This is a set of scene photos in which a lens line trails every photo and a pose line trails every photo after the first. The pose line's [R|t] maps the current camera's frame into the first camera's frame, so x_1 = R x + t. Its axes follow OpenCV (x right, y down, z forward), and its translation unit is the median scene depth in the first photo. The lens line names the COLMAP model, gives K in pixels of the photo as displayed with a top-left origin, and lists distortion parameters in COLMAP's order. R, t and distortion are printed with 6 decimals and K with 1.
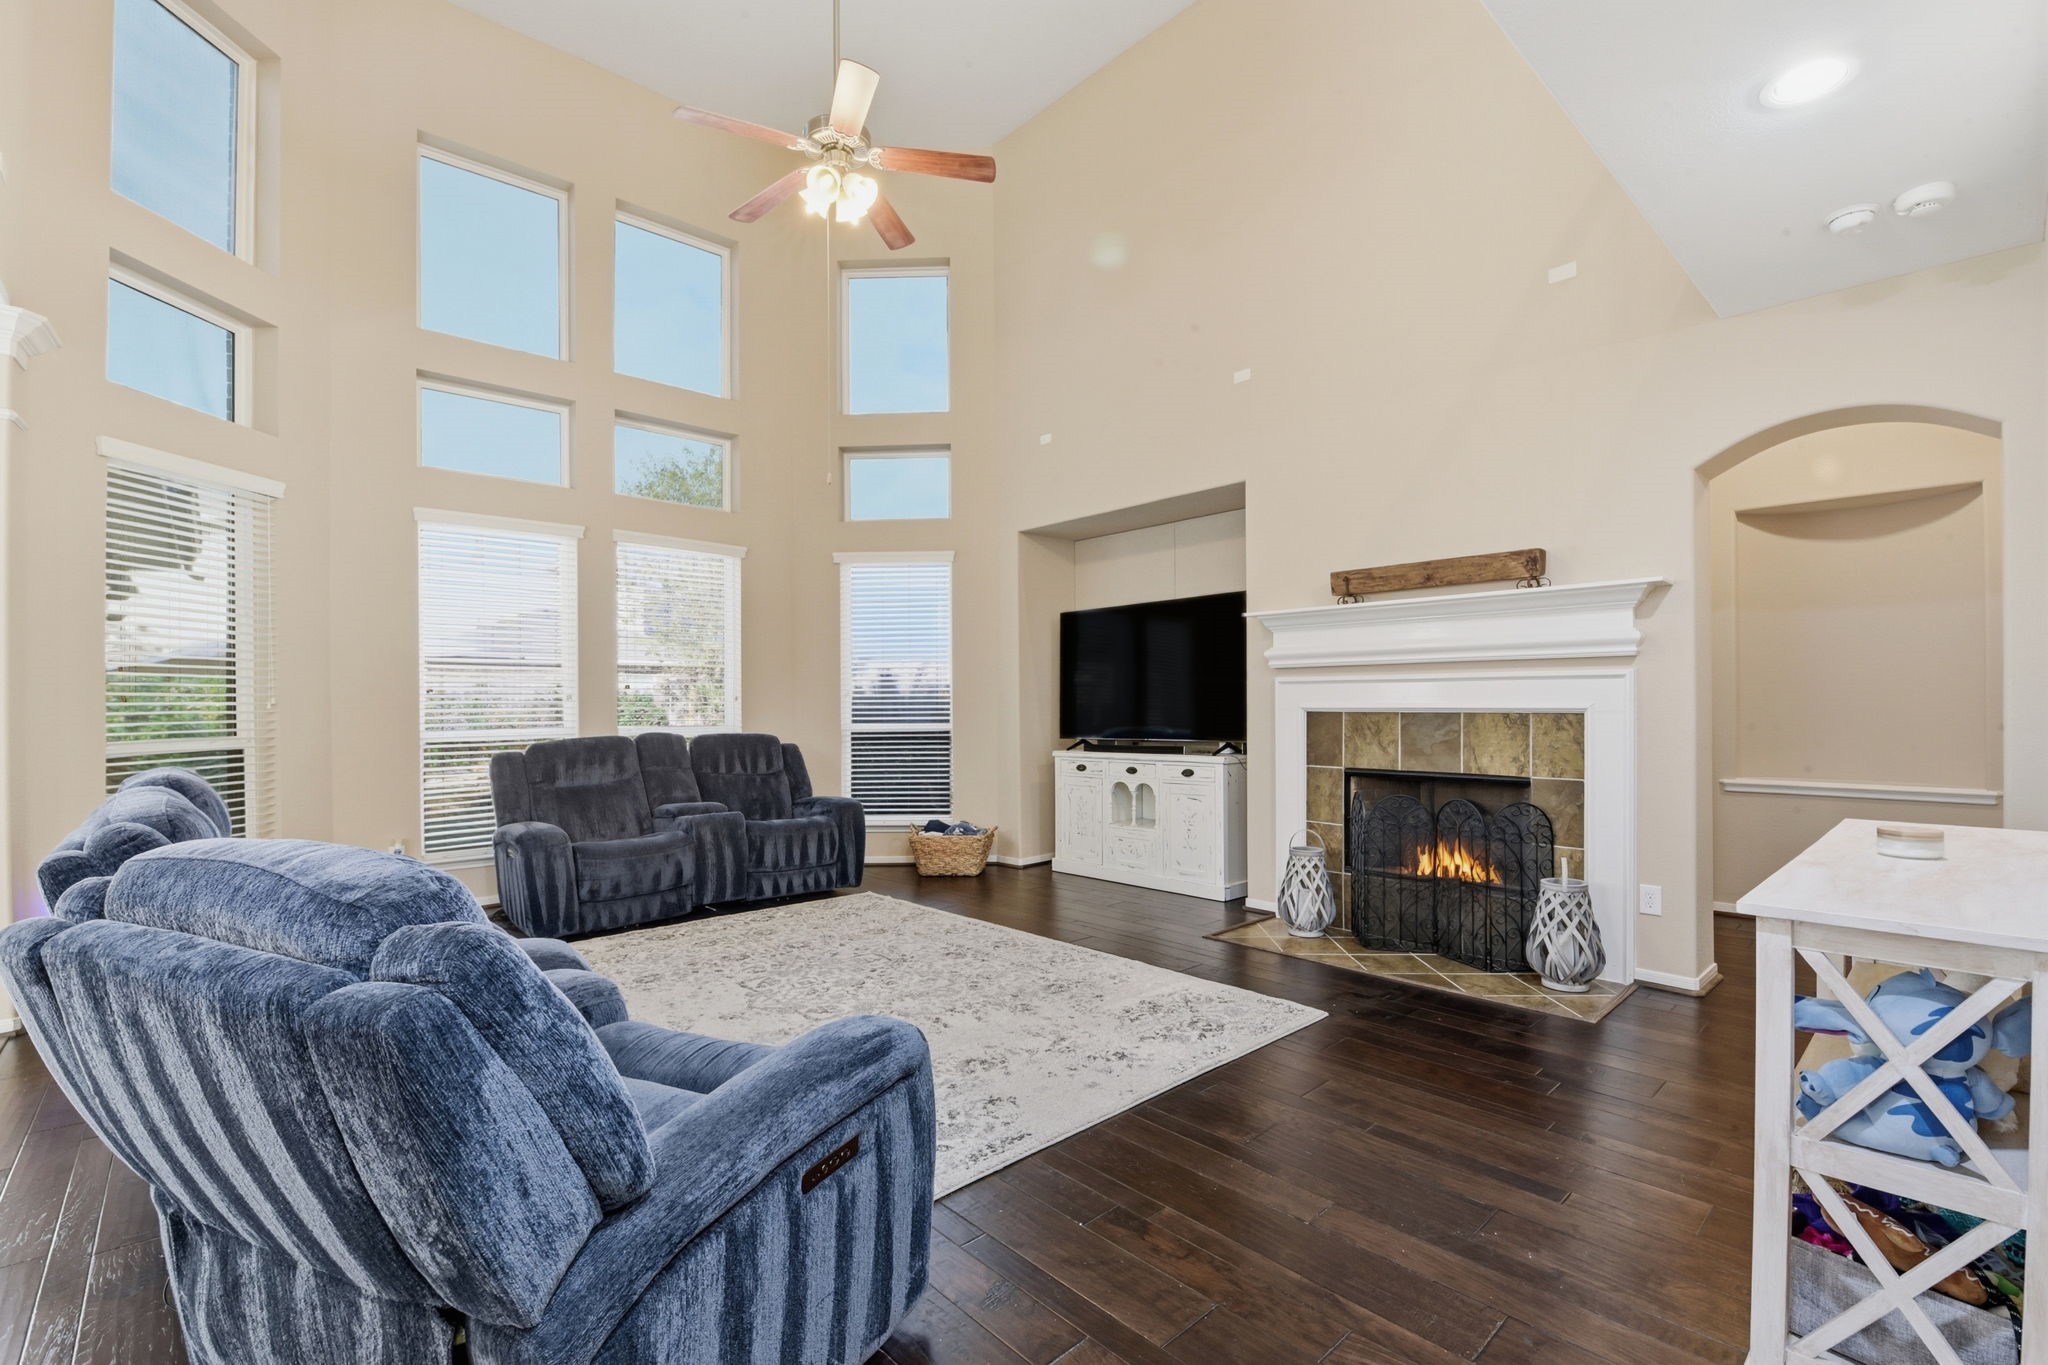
lens RADIAL K [[901.4, 0, 1030.8], [0, 901.4, 697.9], [0, 0, 1]] dist [-0.006568, -0.006375]
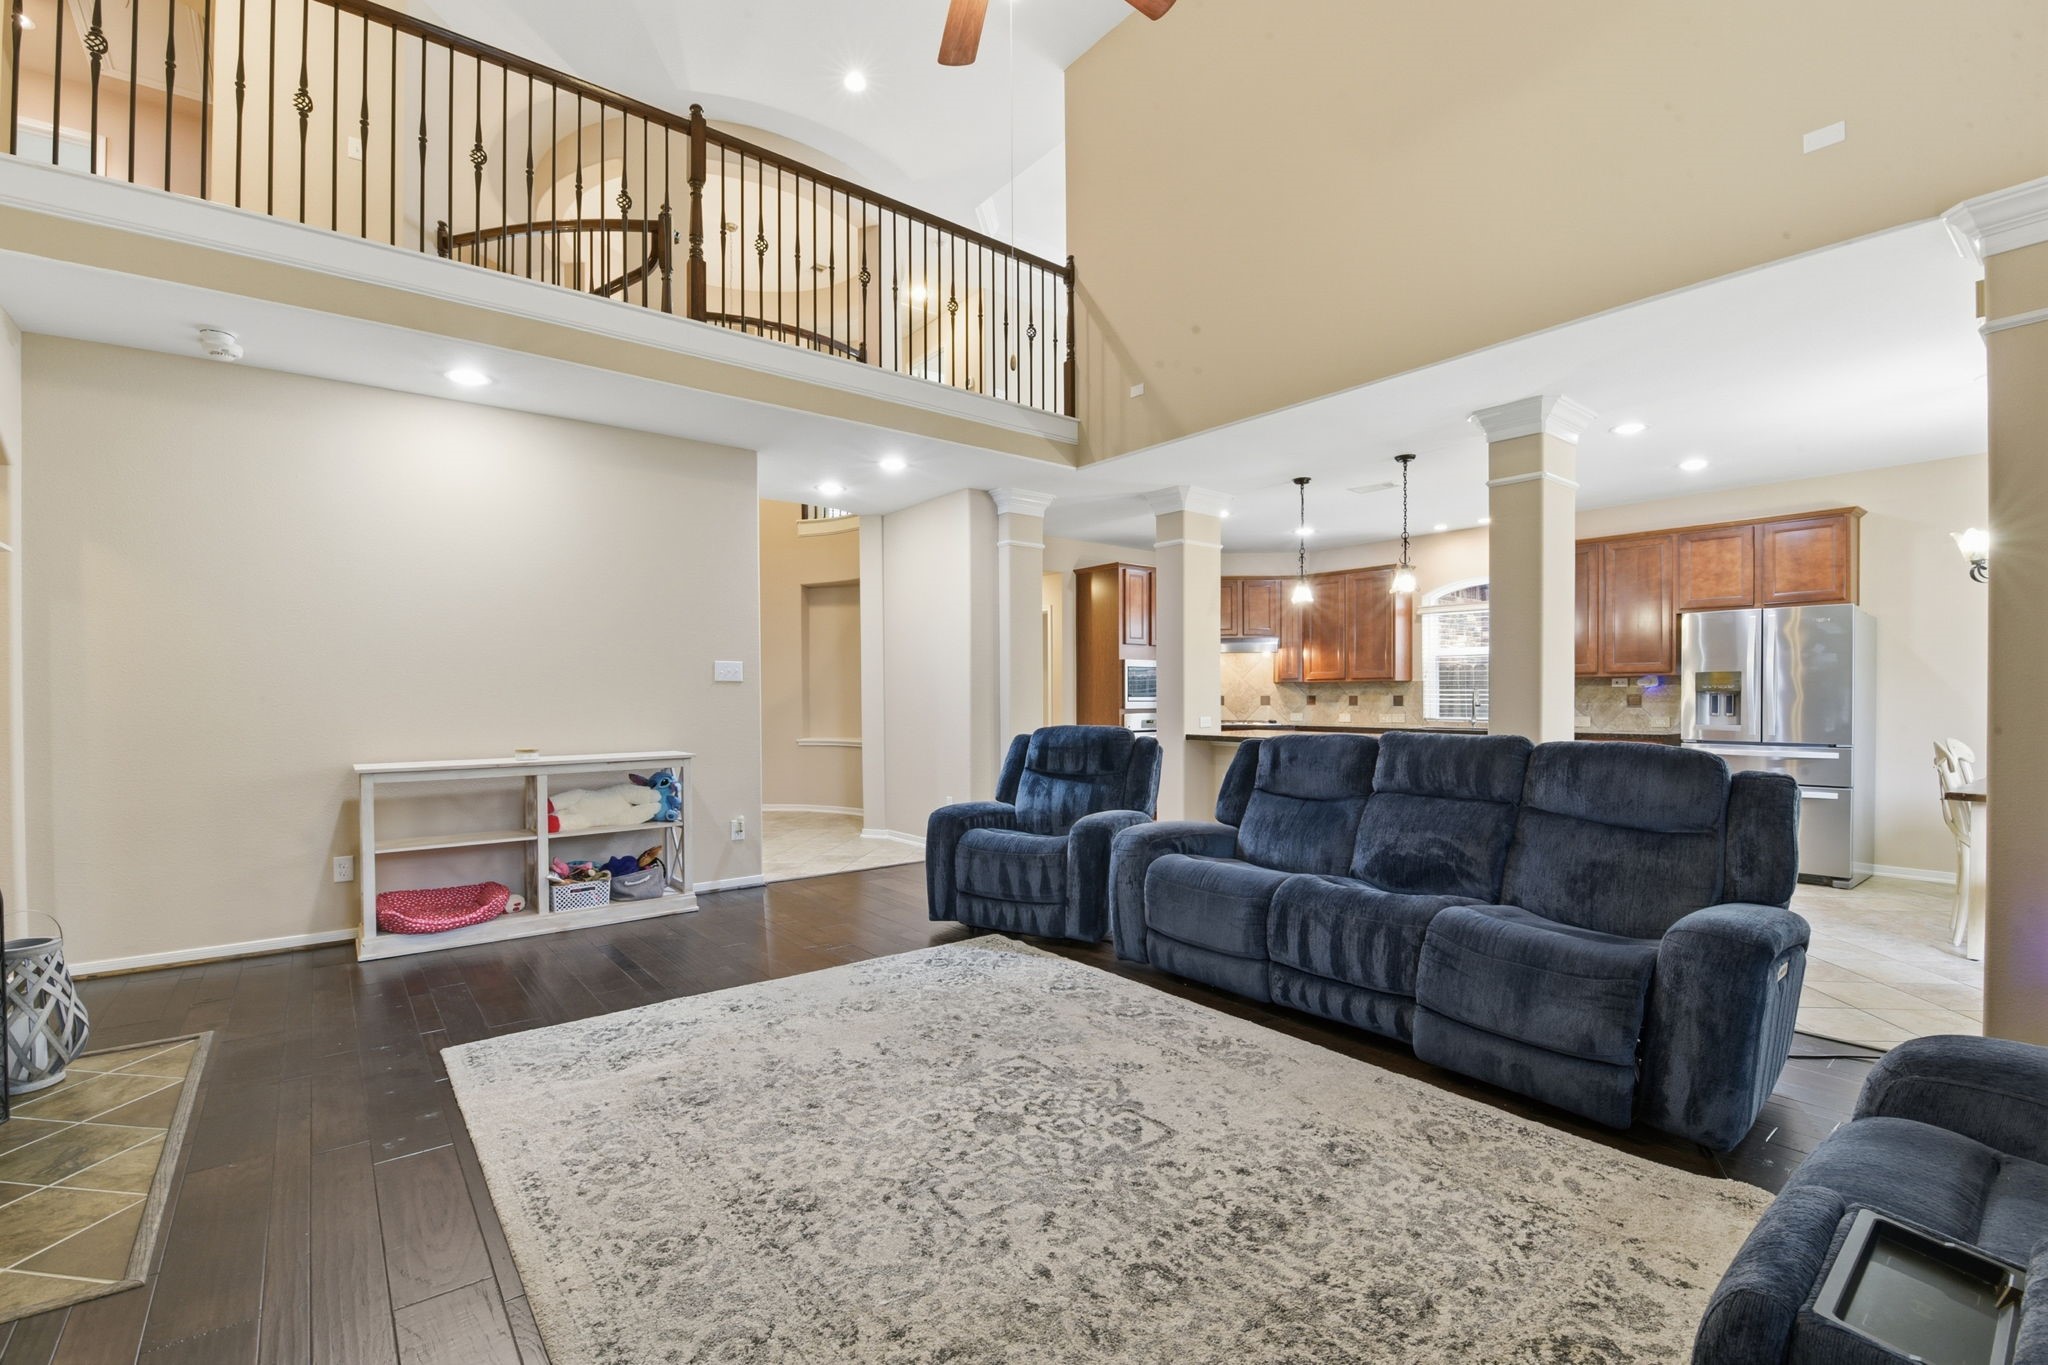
lens RADIAL K [[901.4, 0, 1036.9], [0, 901.4, 702.1], [0, 0, 1]] dist [-0.006568, -0.006375]
pose [[-0.997952, 0.011245, 0.062965, -0.216235], [0.011319, 0.999936, 0.000825, 0.013515], [-0.062952, 0.001536, -0.998015, 1.296946]]
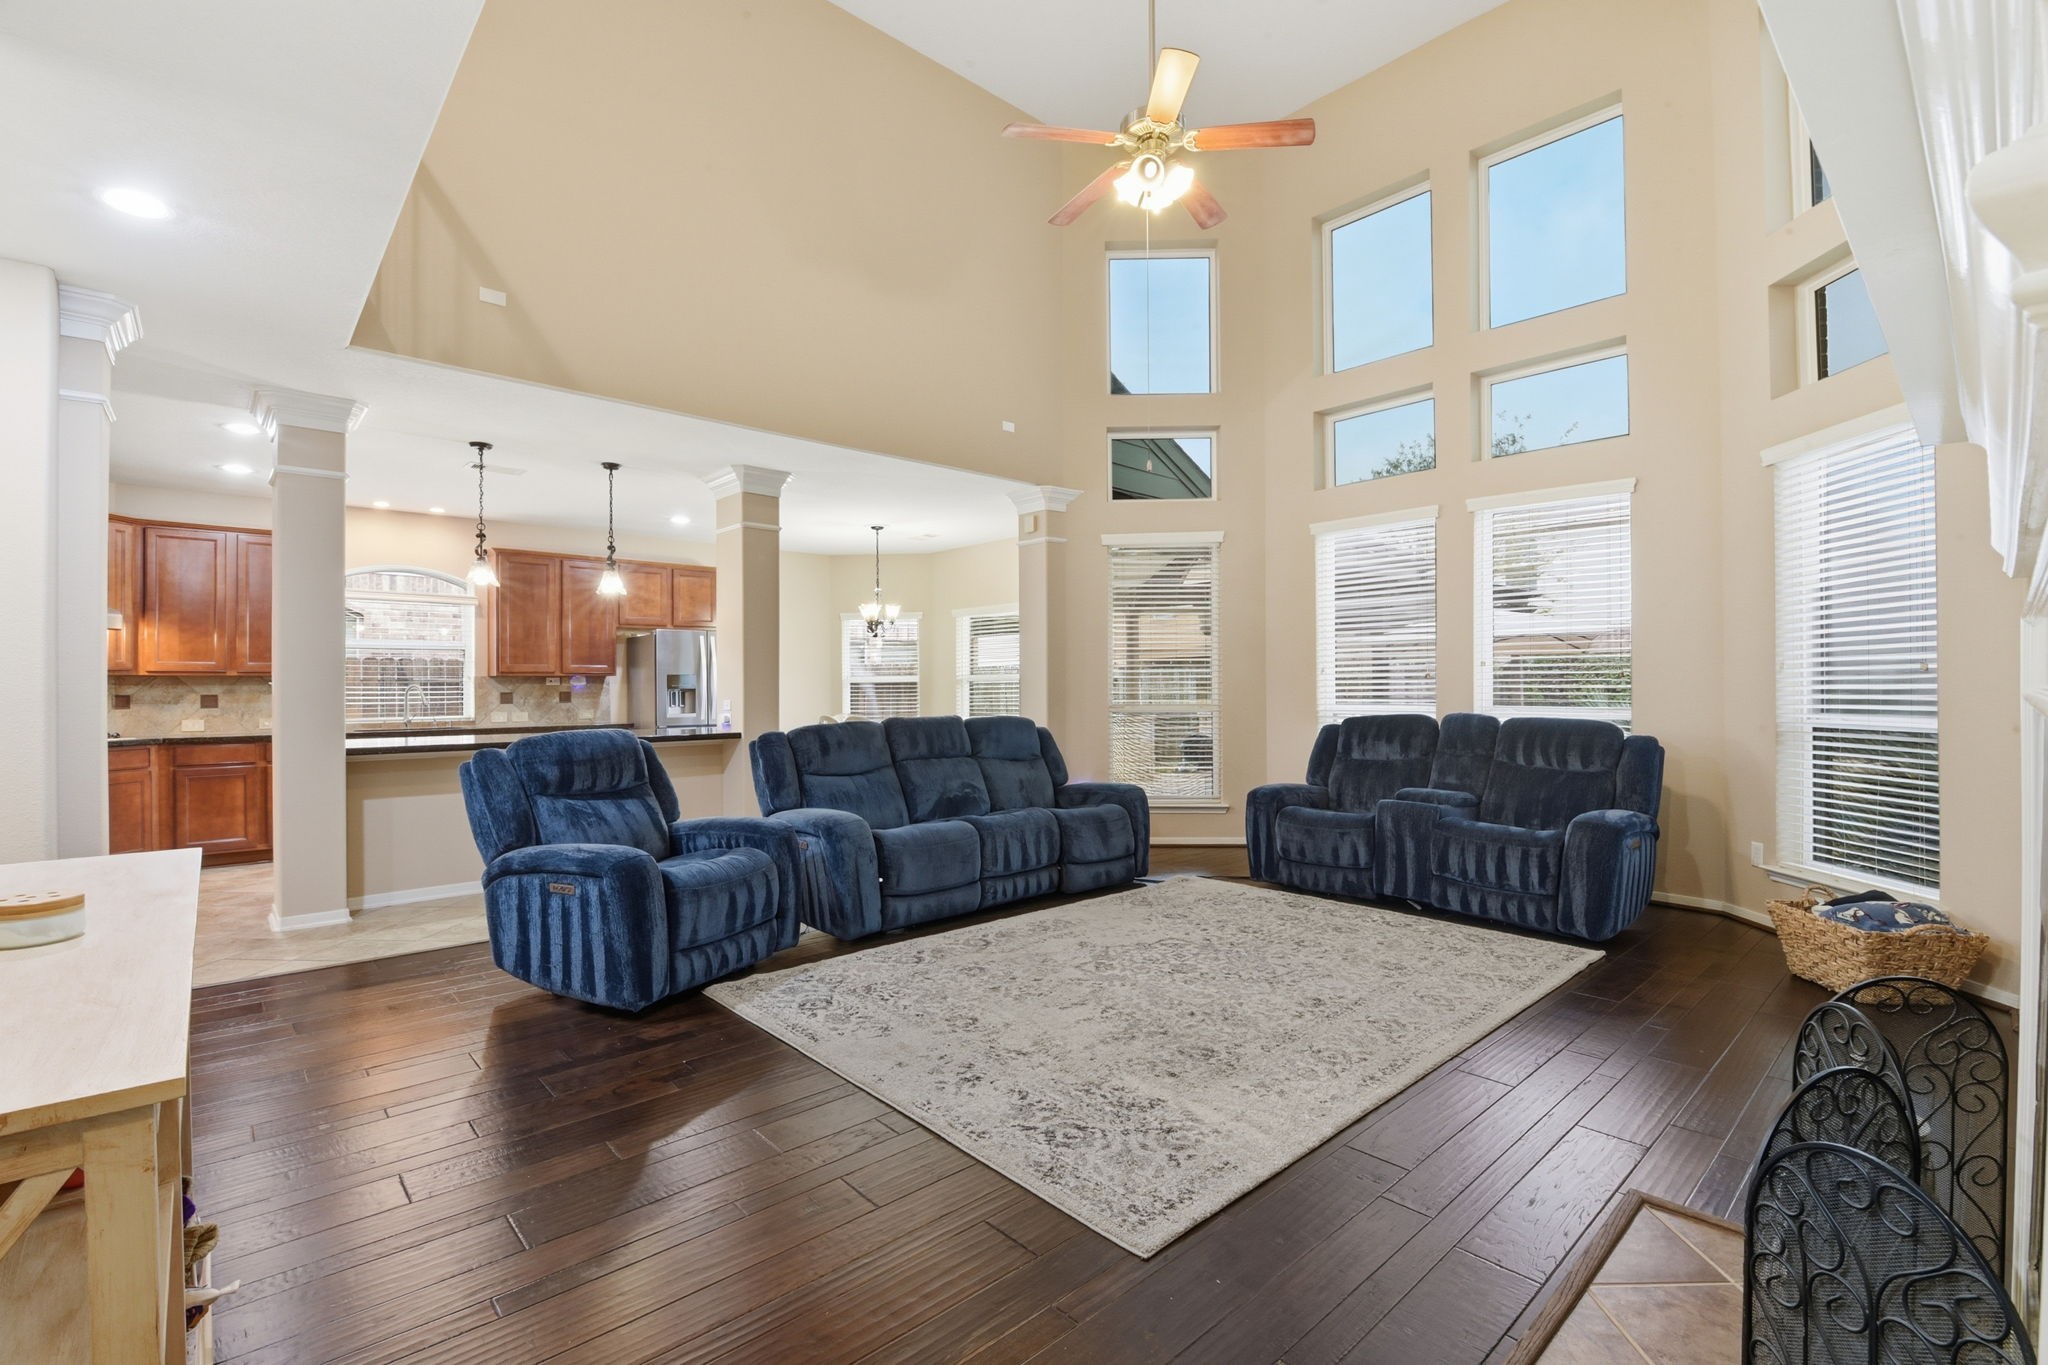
lens RADIAL K [[901.4, 0, 1034.7], [0, 901.4, 689.1], [0, 0, 1]] dist [-0.006568, -0.006375]
pose [[0.003148, 0.011484, -0.999929, 0.620669], [0.009611, 0.999888, 0.011514, -0.002561], [0.999949, -0.009647, 0.003037, 0.662453]]
